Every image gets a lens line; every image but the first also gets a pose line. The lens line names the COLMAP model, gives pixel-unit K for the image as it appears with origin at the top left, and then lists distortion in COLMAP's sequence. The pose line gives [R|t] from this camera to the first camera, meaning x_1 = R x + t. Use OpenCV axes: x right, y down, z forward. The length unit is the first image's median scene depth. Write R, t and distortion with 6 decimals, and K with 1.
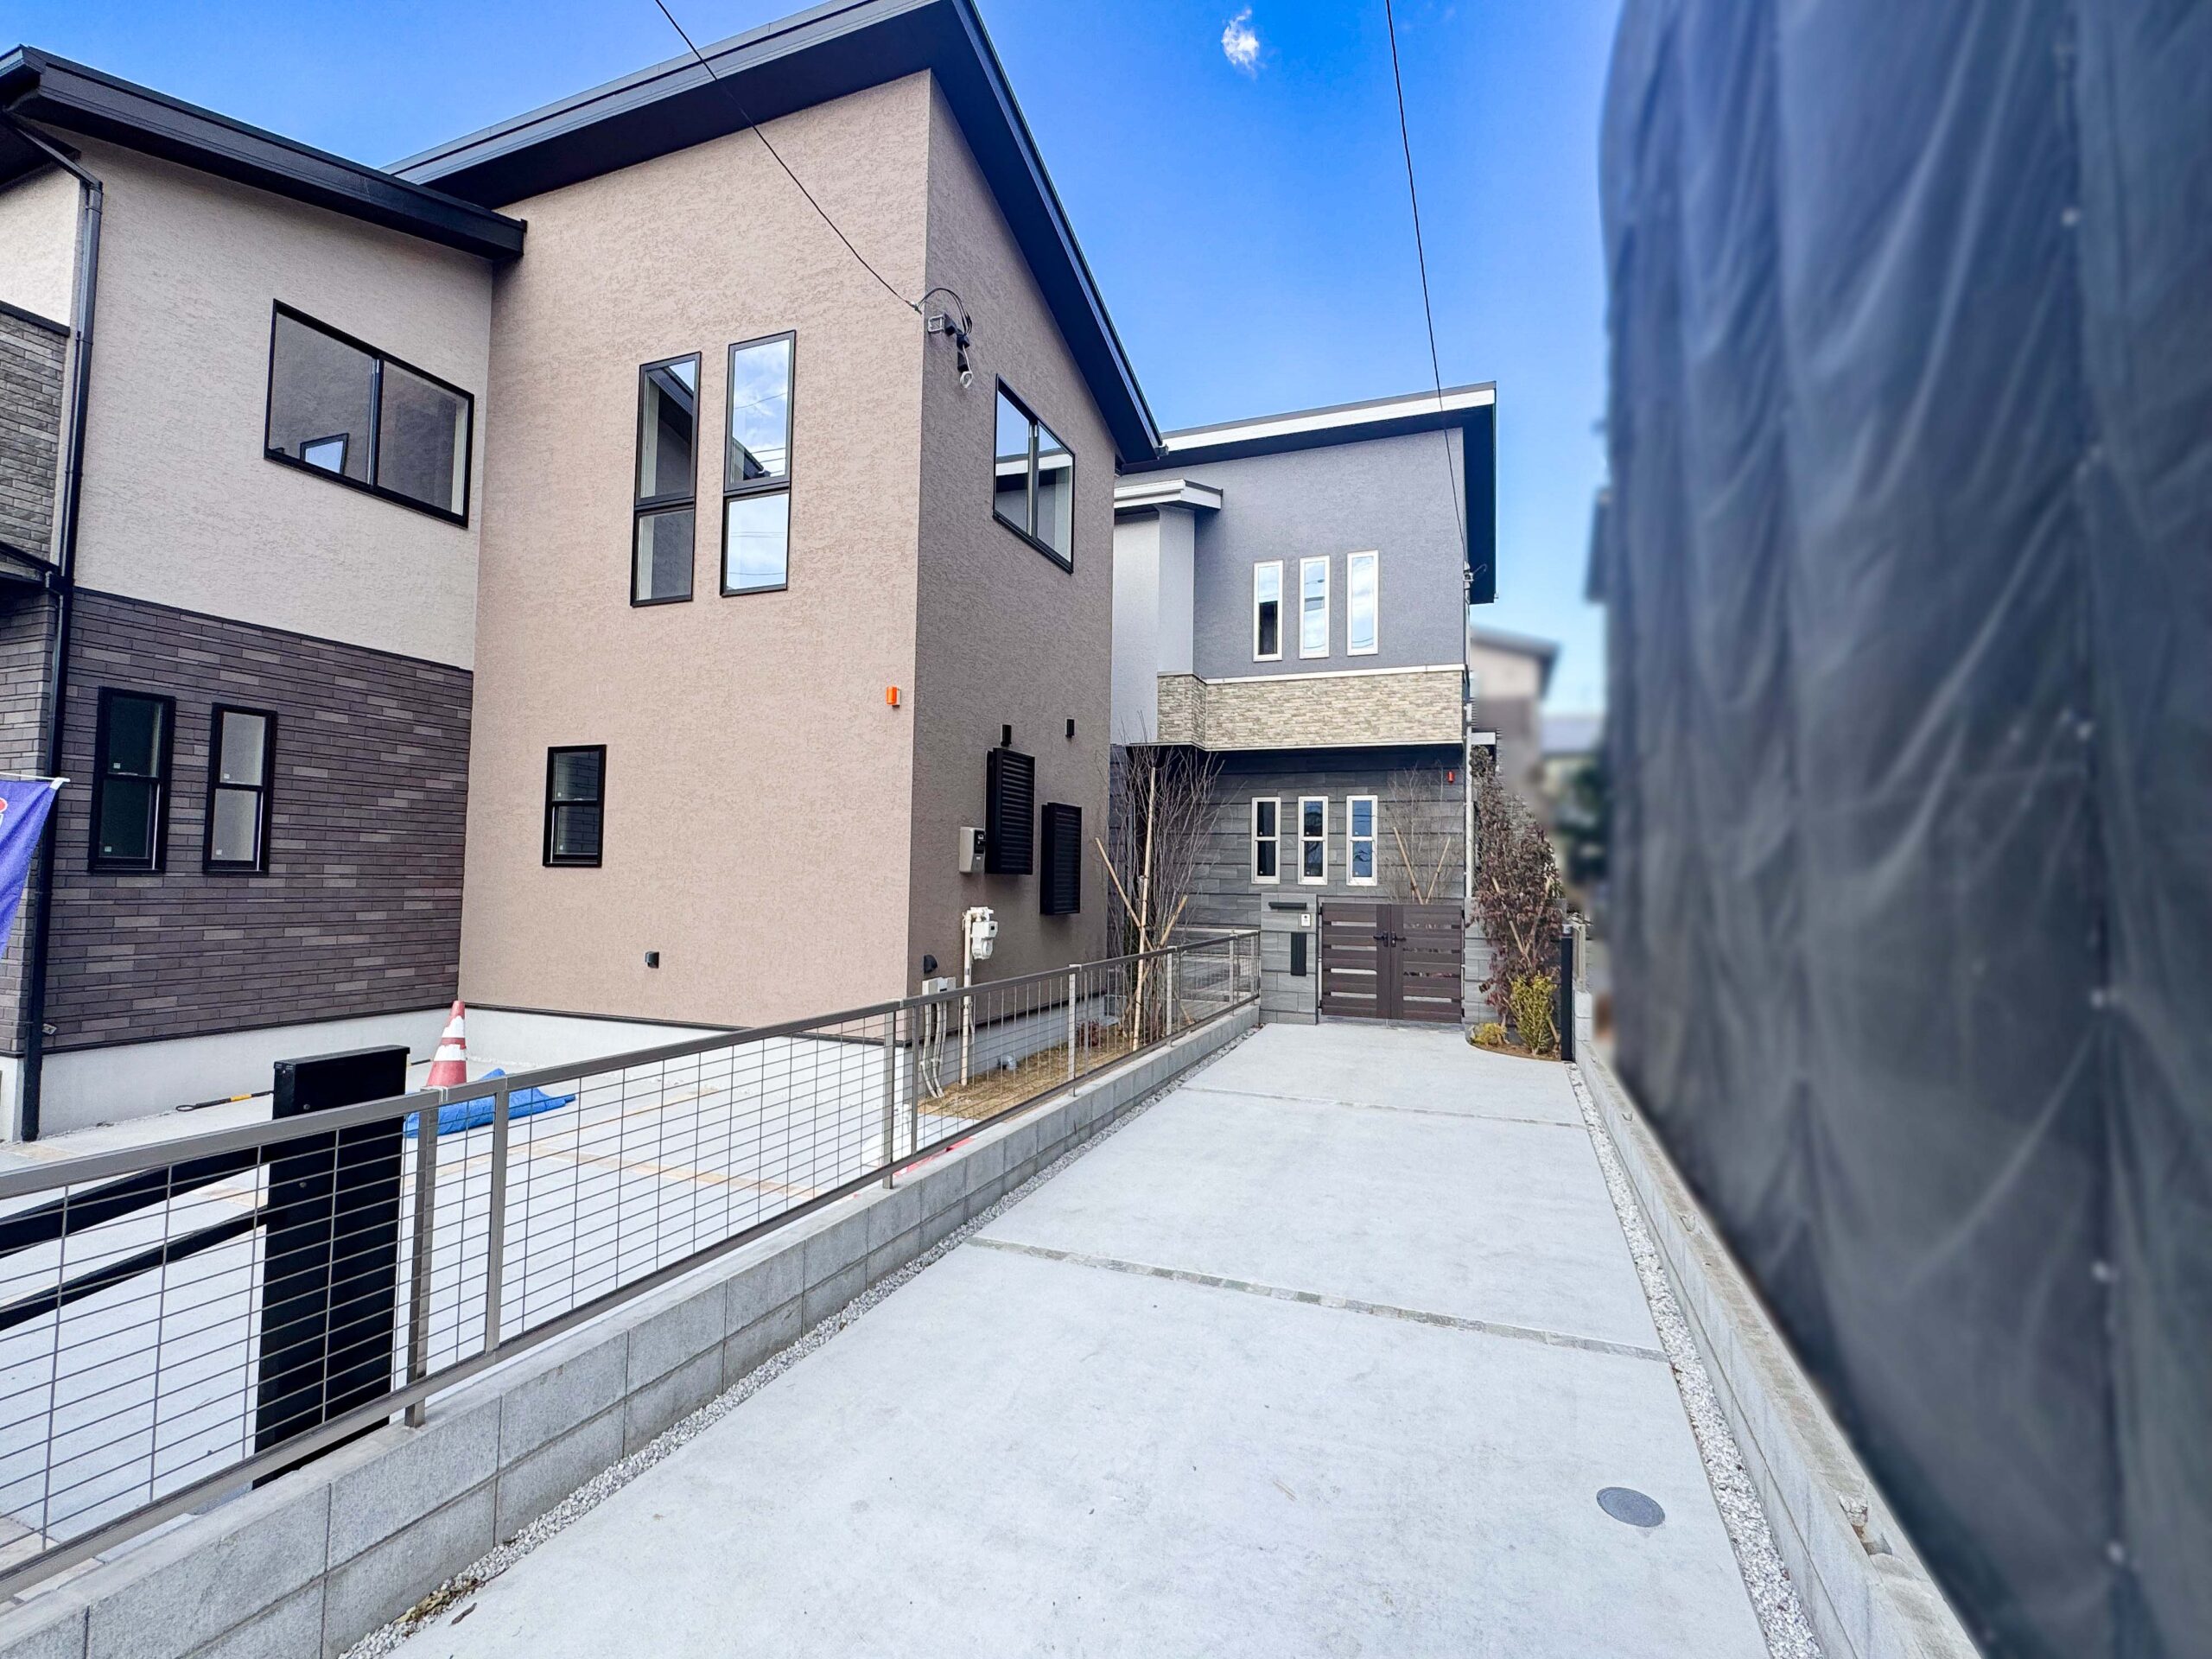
lens RADIAL K [[999.0, 0, 1106.0], [0, 999.0, 829.5], [0, 0, 1]] dist [-0.000914, -0.000024]
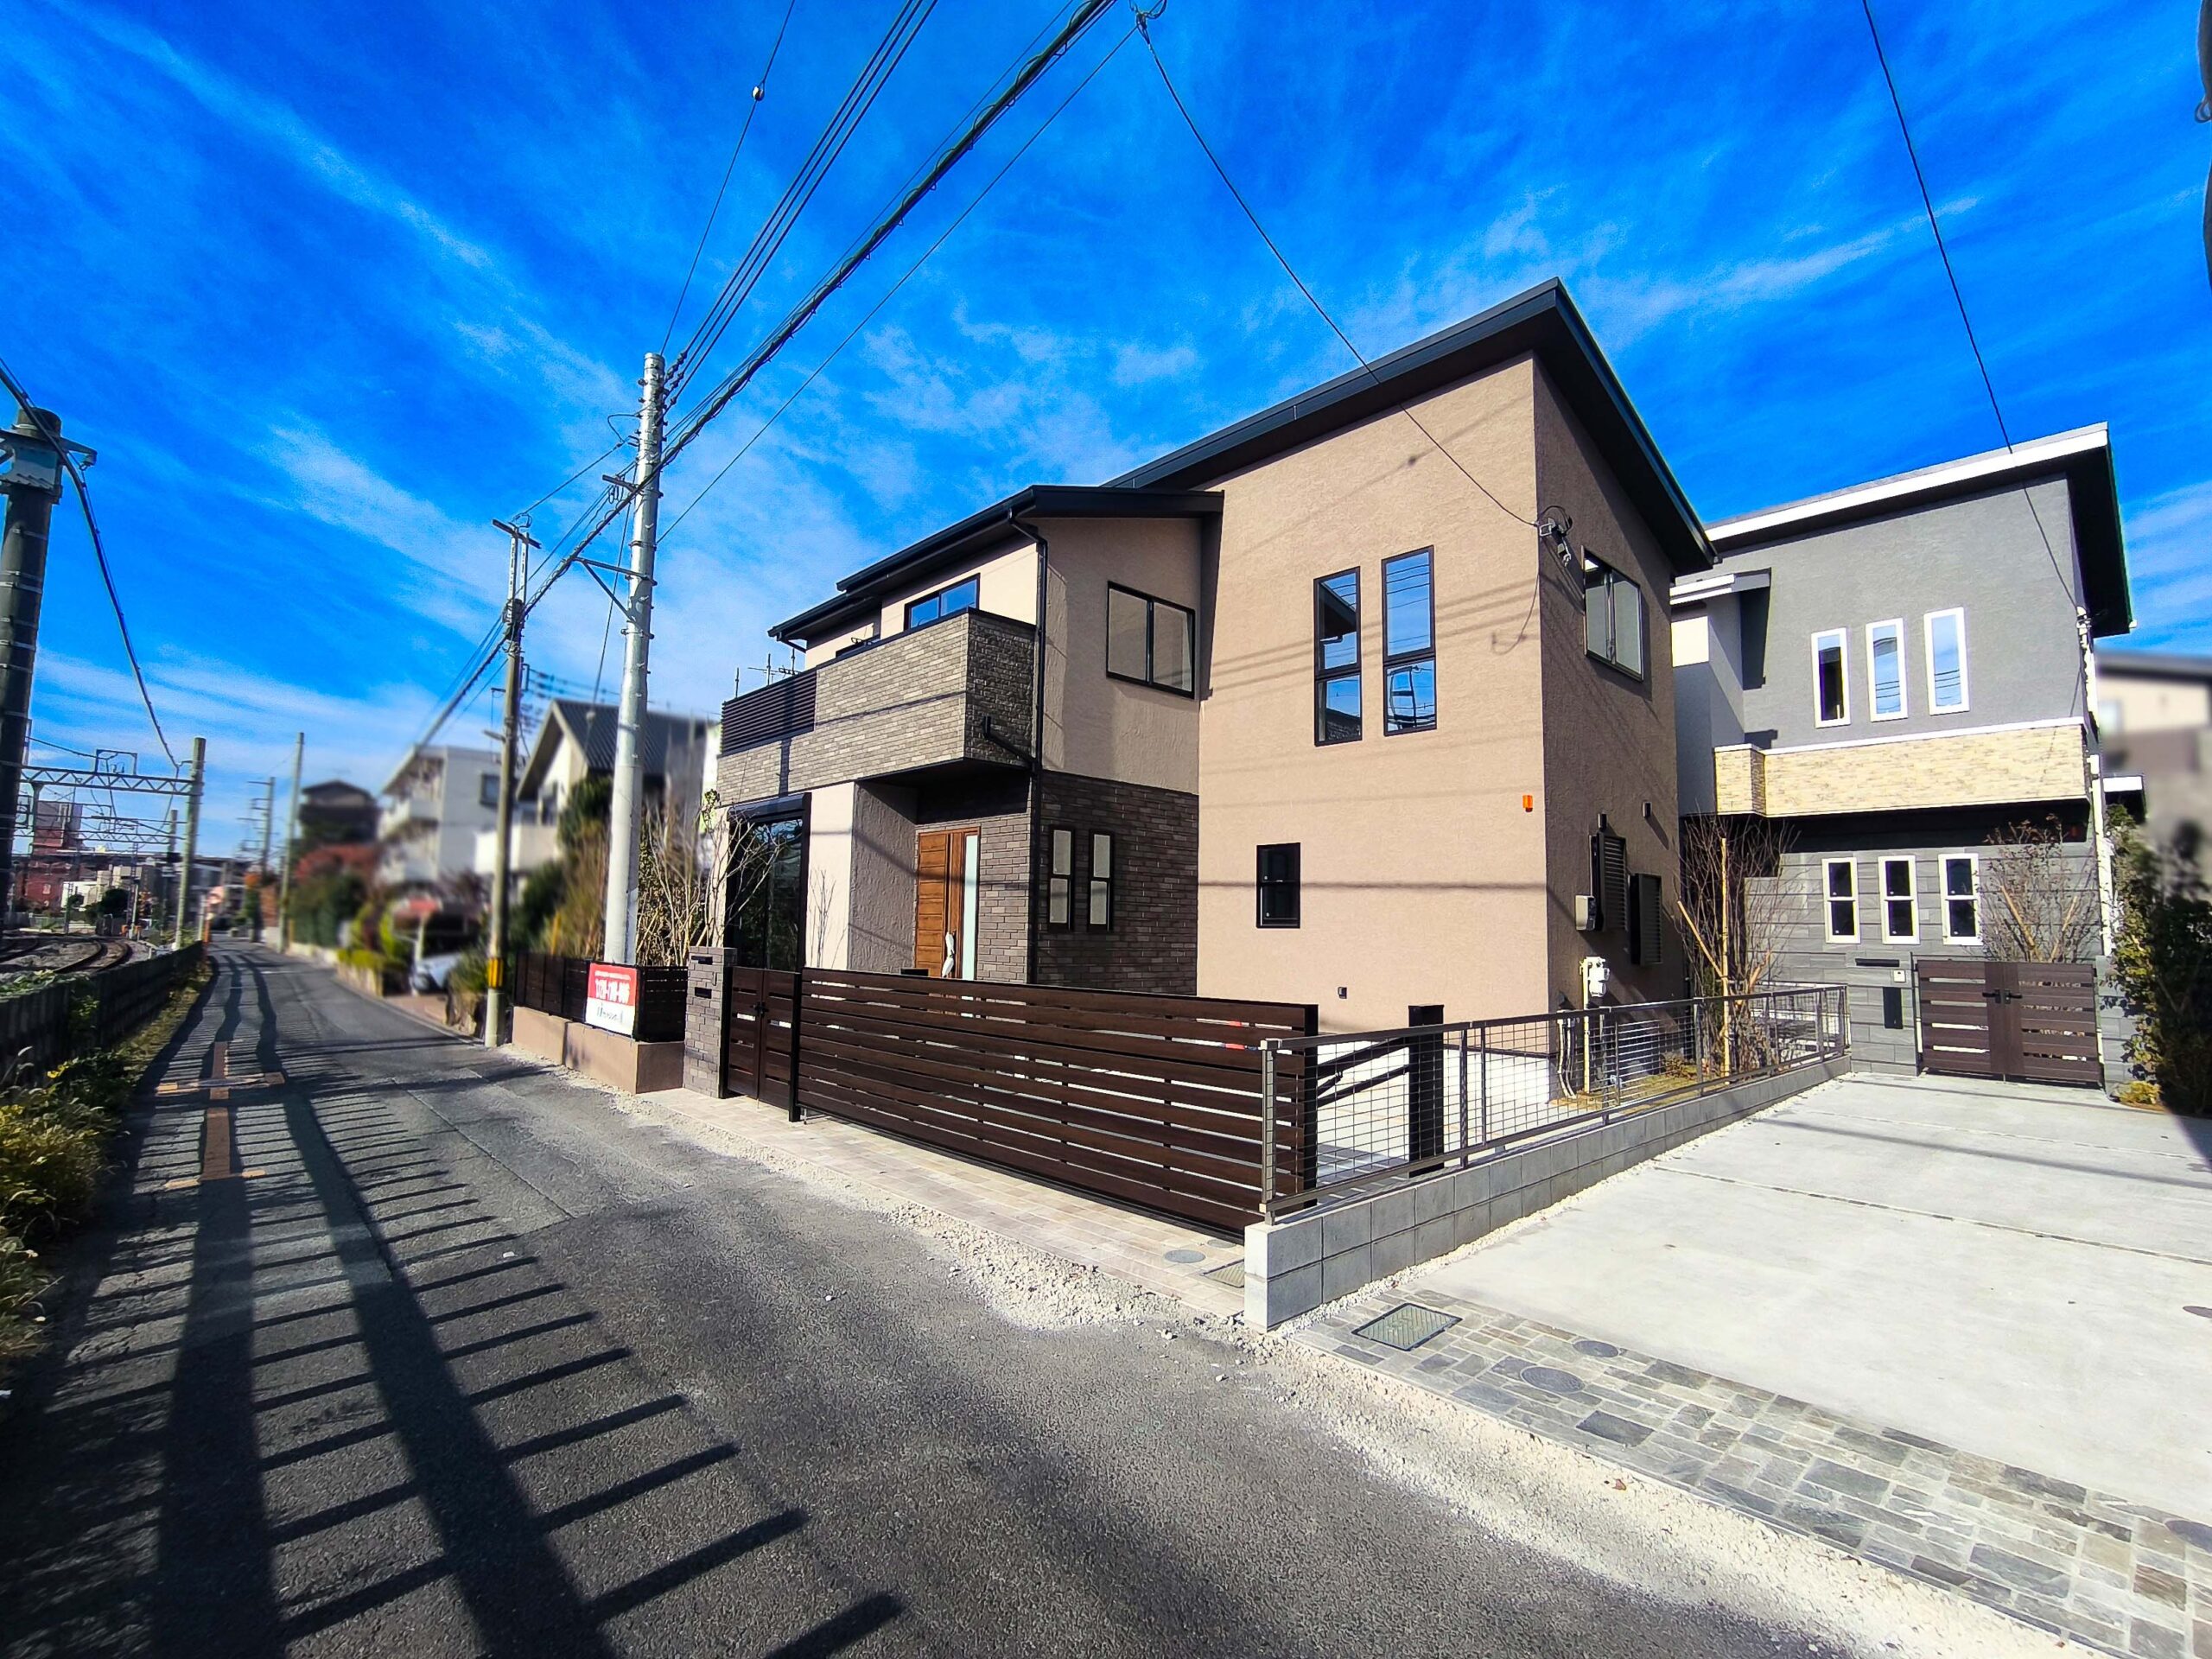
lens RADIAL K [[1025.5, 0, 1102.6], [0, 1025.5, 837.8], [0, 0, 1]] dist [-0.022107, 0.017318]
pose [[0.901484, -0.040622, -0.430903, -0.110850], [0.017945, 0.998238, -0.056562, -0.011761], [0.432441, 0.043257, 0.900624, -0.424305]]
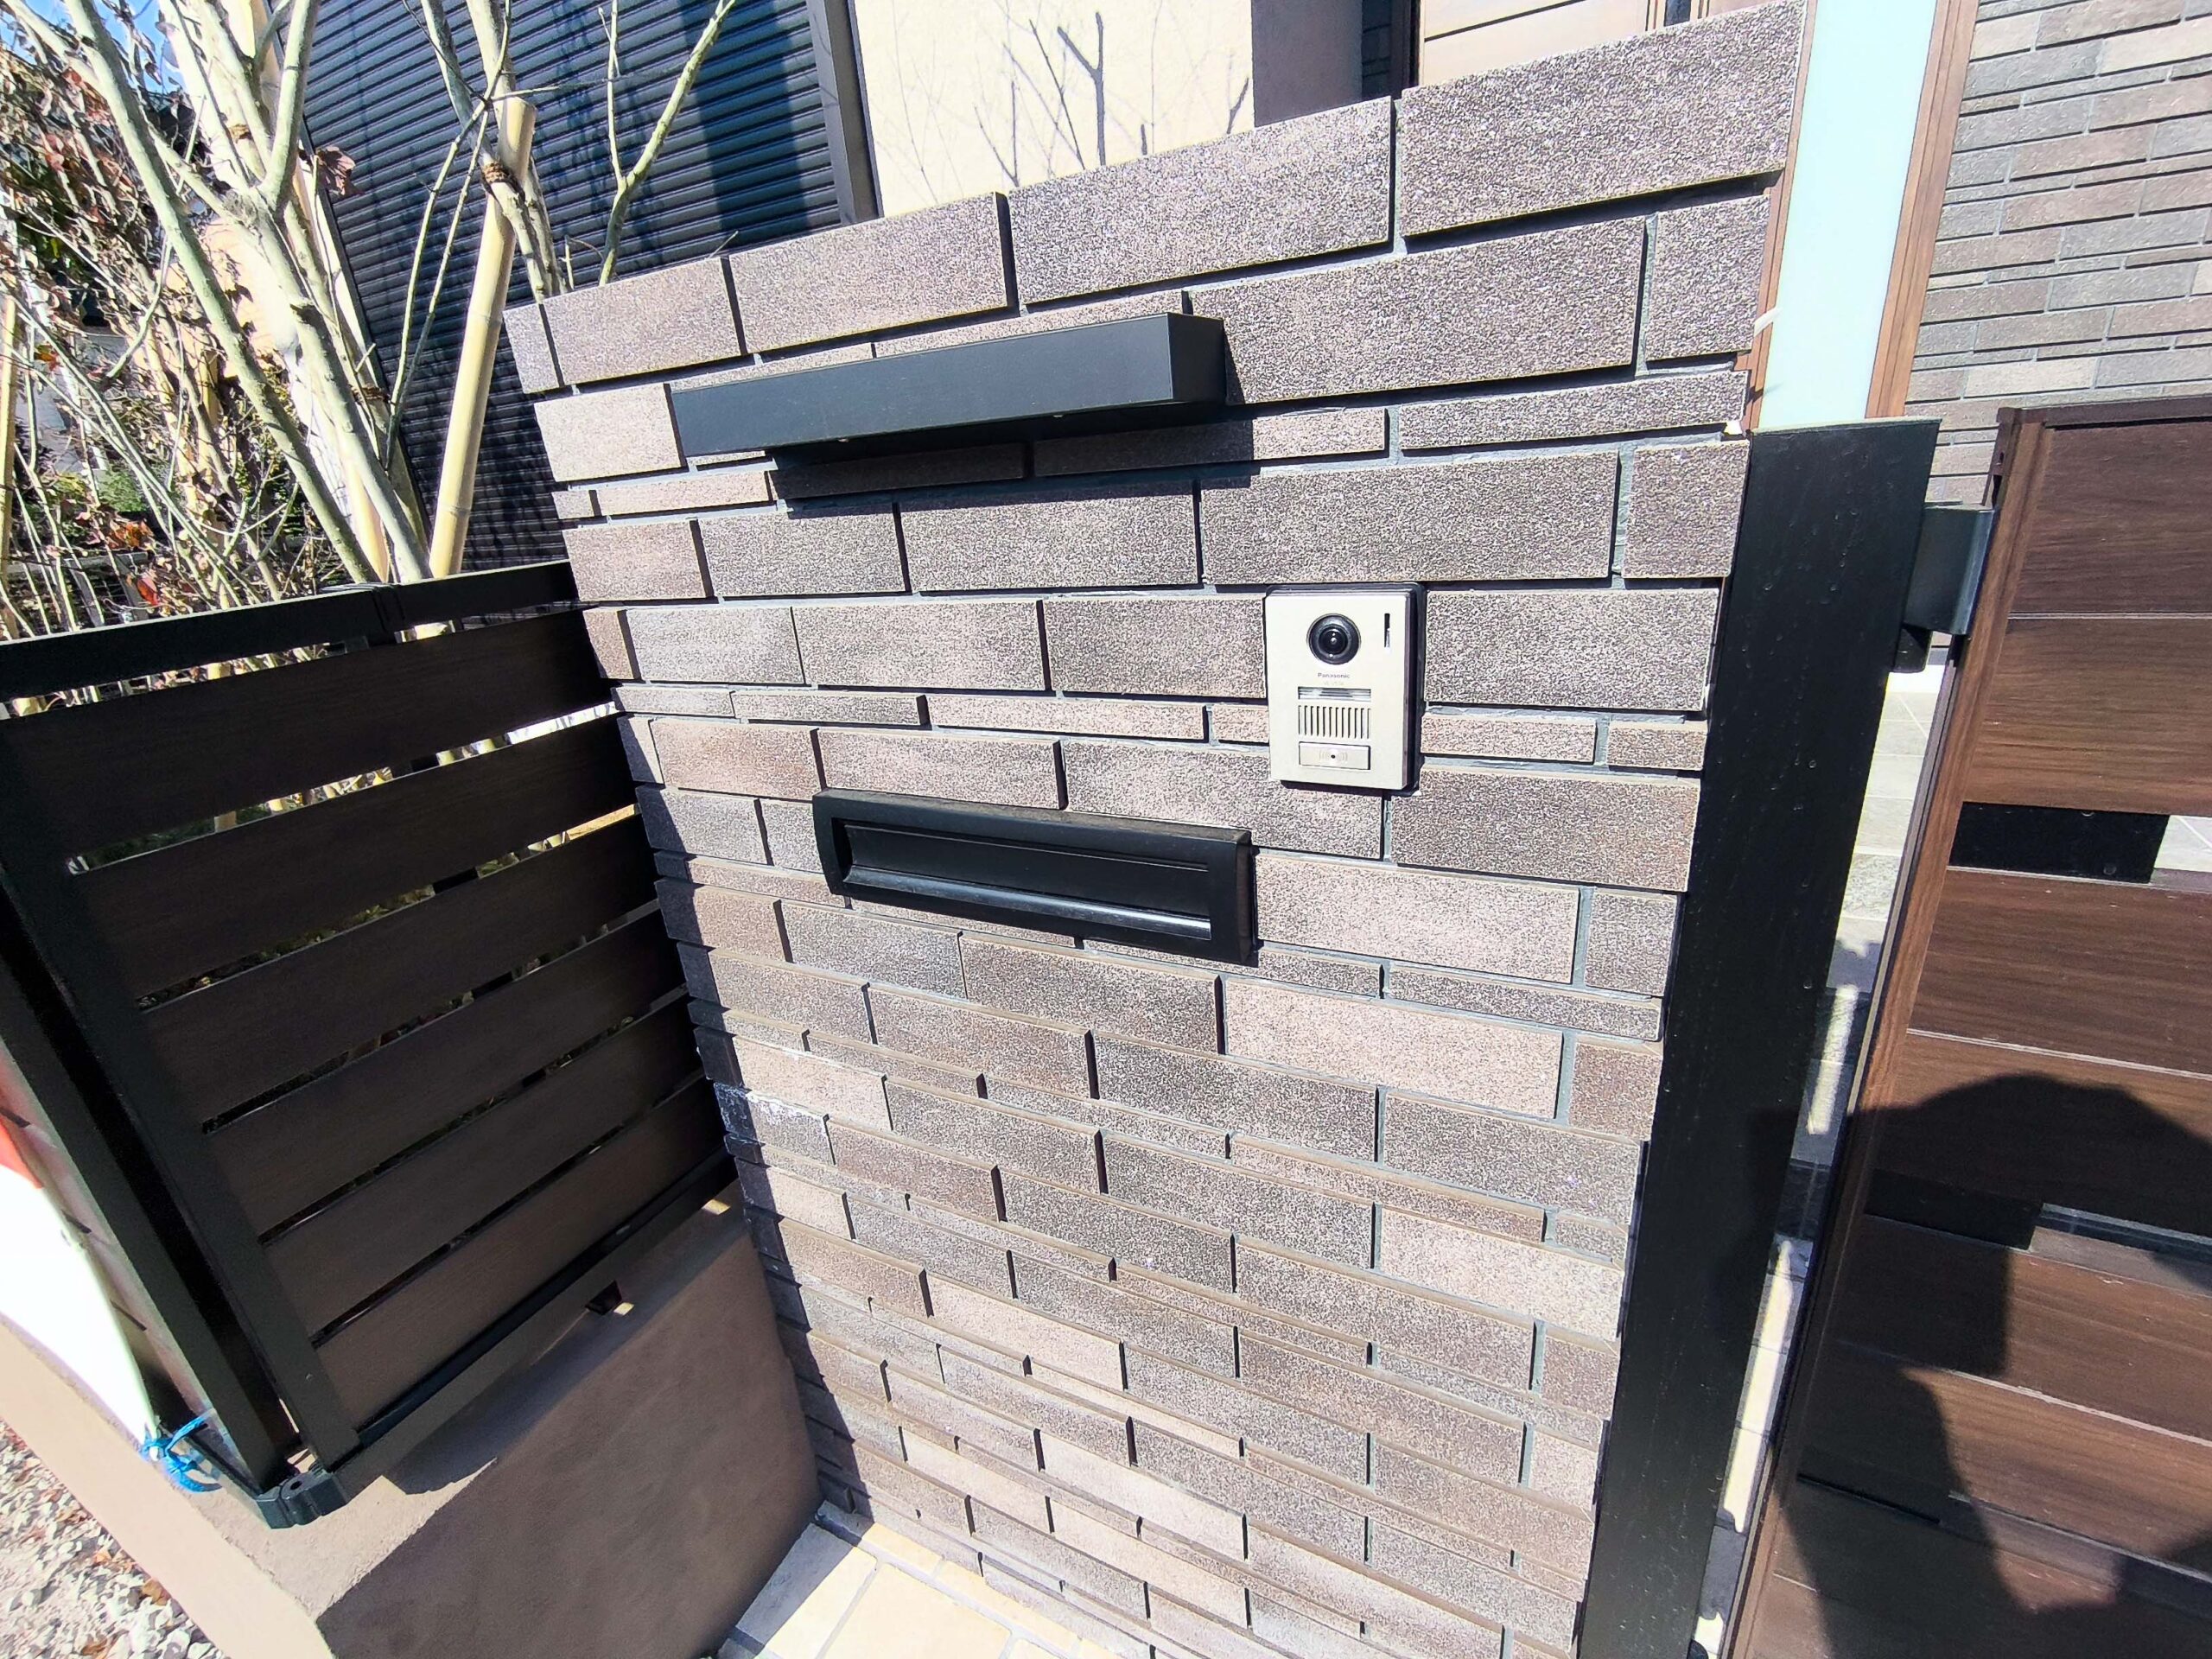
lens RADIAL K [[1025.5, 0, 1102.6], [0, 1025.5, 837.8], [0, 0, 1]] dist [-0.022107, 0.017318]
pose [[0.988567, -0.055945, -0.140019, -1.056655], [0.109668, 0.904081, 0.413051, 0.054806], [0.103480, -0.423684, 0.899880, 0.396843]]
